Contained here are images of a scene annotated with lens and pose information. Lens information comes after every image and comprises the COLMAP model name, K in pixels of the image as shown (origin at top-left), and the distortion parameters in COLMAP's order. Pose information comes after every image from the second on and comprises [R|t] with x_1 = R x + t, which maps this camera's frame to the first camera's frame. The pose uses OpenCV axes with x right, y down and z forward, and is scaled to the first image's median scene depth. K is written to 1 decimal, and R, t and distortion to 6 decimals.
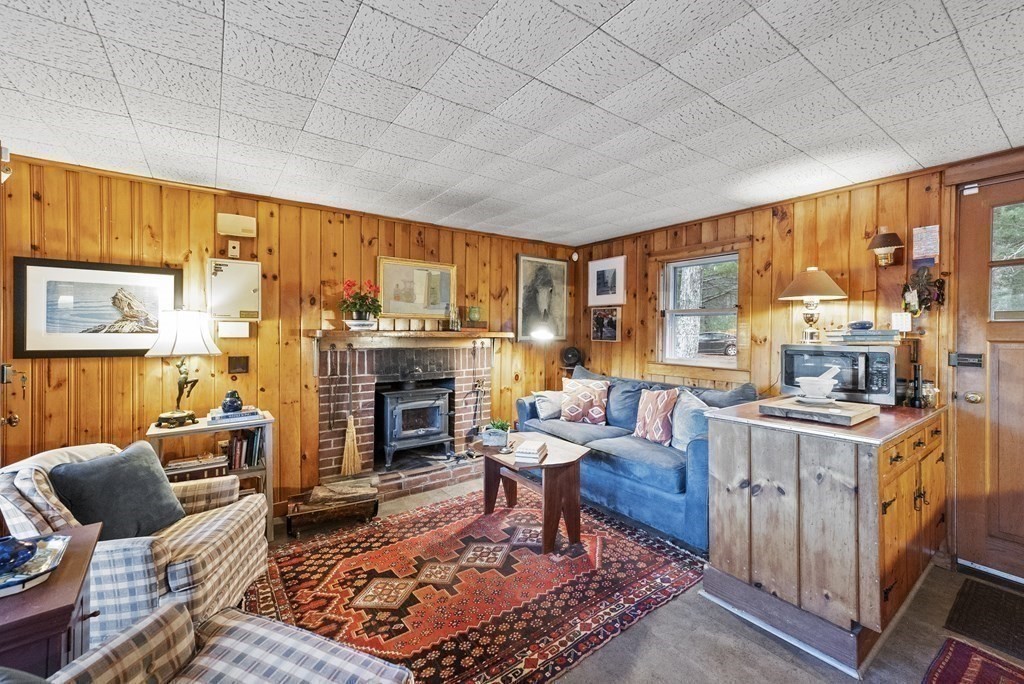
lens RADIAL K [[415.2, 0, 513.8], [0, 415.2, 333.7], [0, 0, 1]] dist [0.005553, 0.001722]
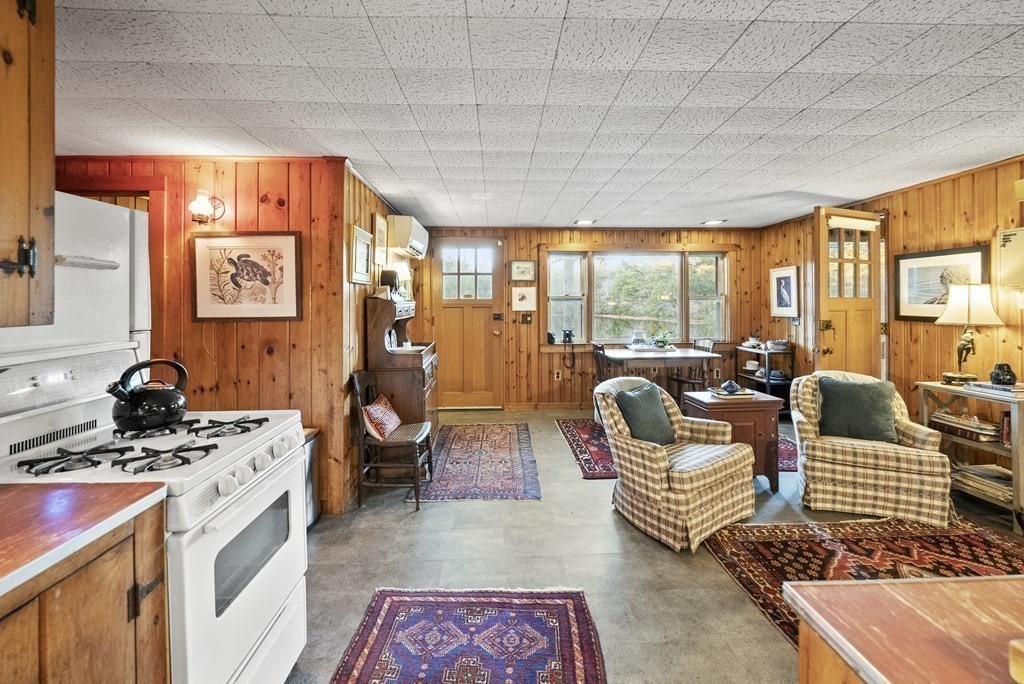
lens RADIAL K [[442.0, 0, 508.2], [0, 442.0, 301.8], [0, 0, 1]] dist [-0.011031, 0.002117]
pose [[-0.563340, -0.000865, -0.826225, 0.866268], [-0.000839, 1.000000, -0.000475, -0.007236], [0.826225, 0.000425, -0.563340, 0.643914]]
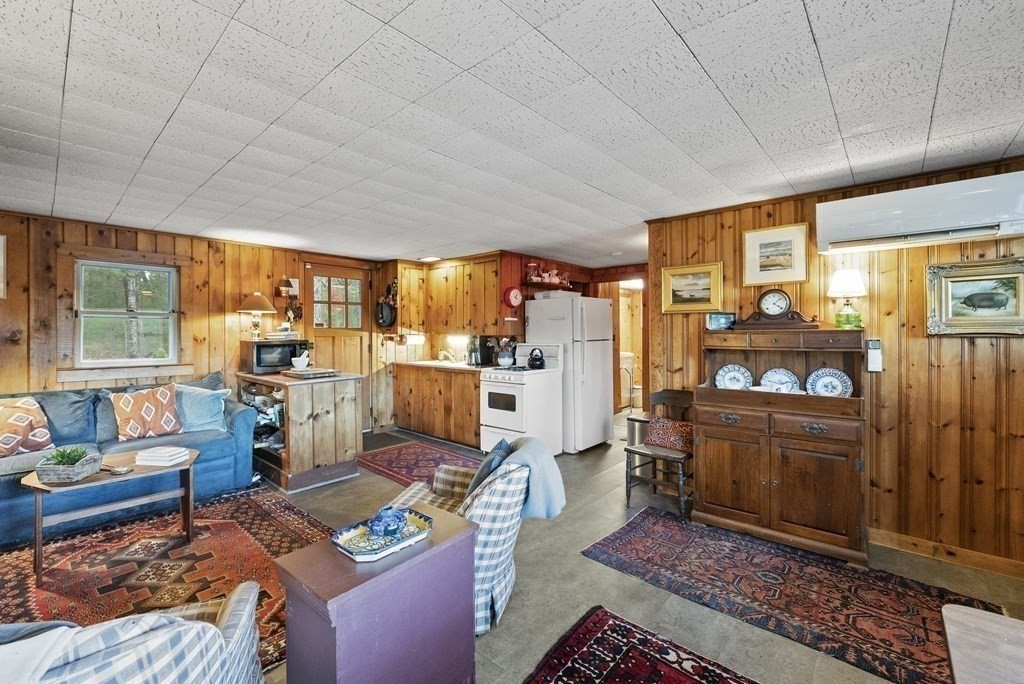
lens RADIAL K [[415.2, 0, 506.1], [0, 415.2, 334.9], [0, 0, 1]] dist [0.005553, 0.001722]
pose [[-0.199472, -0.010498, 0.979847, -1.124387], [0.006832, 0.999903, 0.012104, -0.010592], [-0.979880, 0.009109, -0.199381, 0.413763]]
